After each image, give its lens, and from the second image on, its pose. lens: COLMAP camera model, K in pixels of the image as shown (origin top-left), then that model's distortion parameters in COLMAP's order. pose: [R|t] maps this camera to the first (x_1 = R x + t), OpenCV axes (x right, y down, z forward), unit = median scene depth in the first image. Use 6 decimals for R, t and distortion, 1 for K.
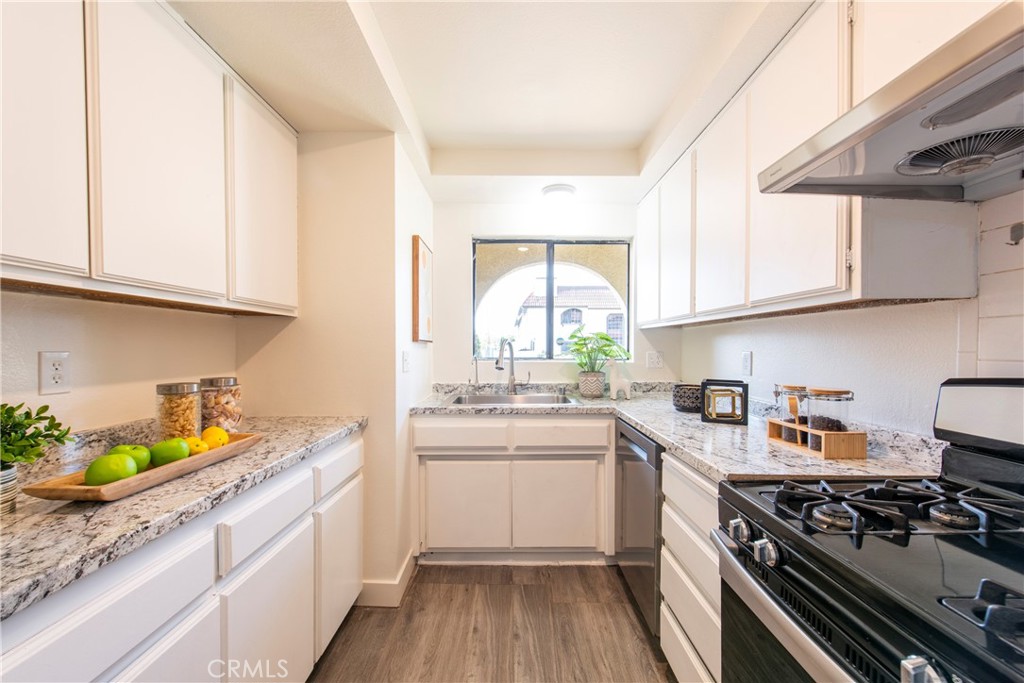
lens RADIAL K [[399.5, 0, 506.7], [0, 399.5, 352.2], [0, 0, 1]] dist [0.011307, -0.004195]
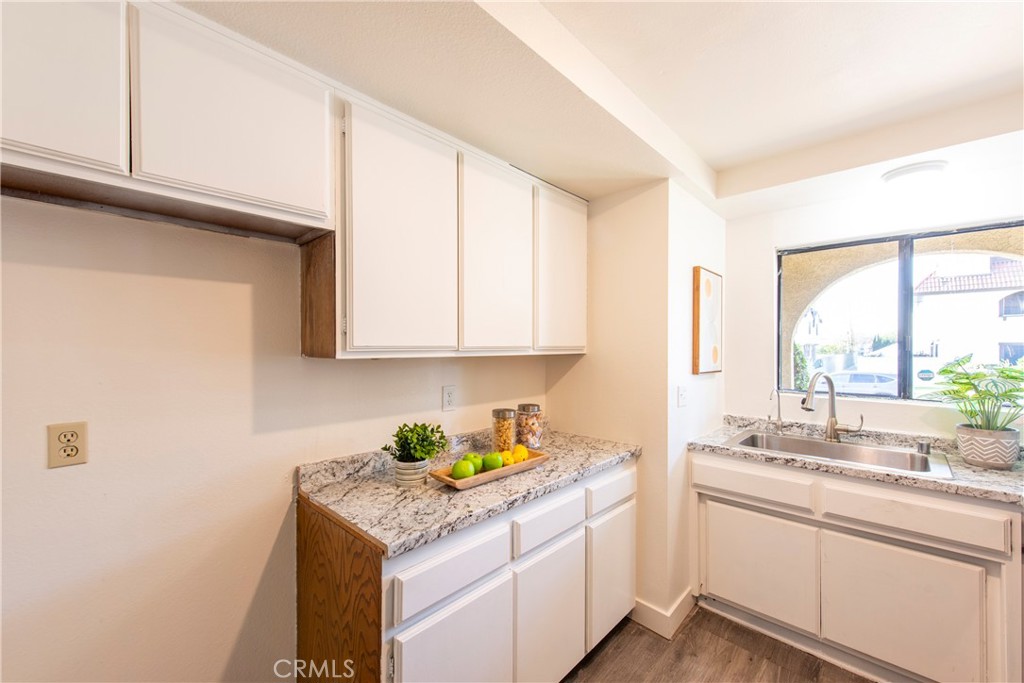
lens RADIAL K [[400.1, 0, 507.0], [0, 400.1, 346.2], [0, 0, 1]] dist [0.005994, -0.000444]
pose [[0.728822, 0.000563, -0.684703, 0.145068], [-0.013944, 0.999804, -0.014019, -0.102692], [0.684561, 0.019765, 0.728687, -0.044568]]
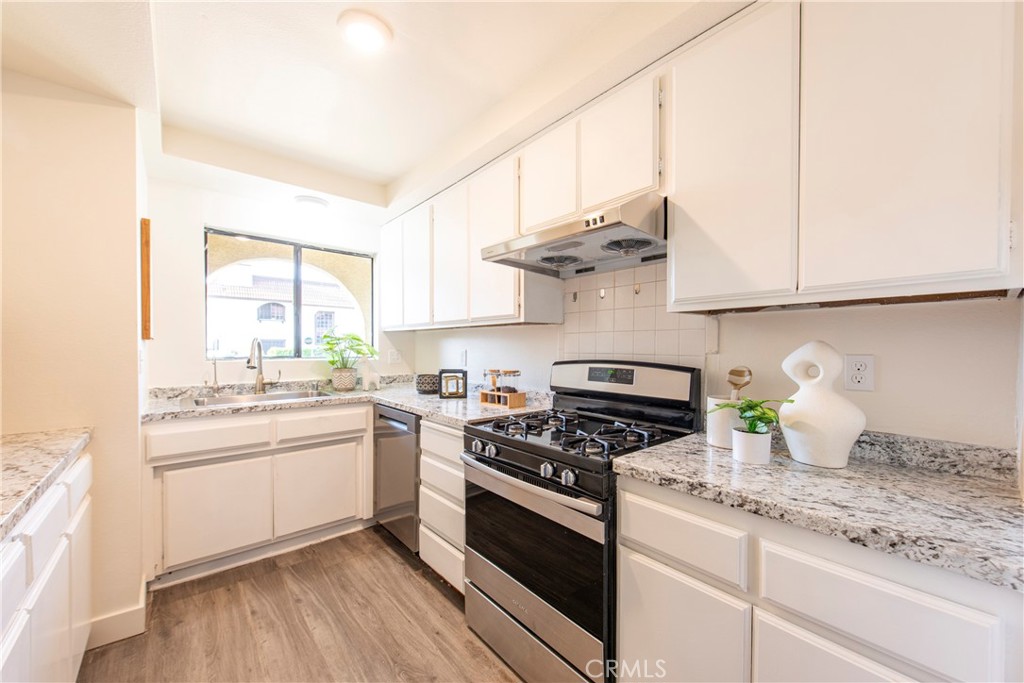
lens RADIAL K [[396.9, 0, 507.8], [0, 396.9, 353.1], [0, 0, 1]] dist [0.008181, -0.000473]
pose [[0.763330, -0.007551, 0.645965, -0.255256], [0.005499, 0.999971, 0.005190, 0.004591], [-0.645986, -0.000410, 0.763349, -0.252366]]
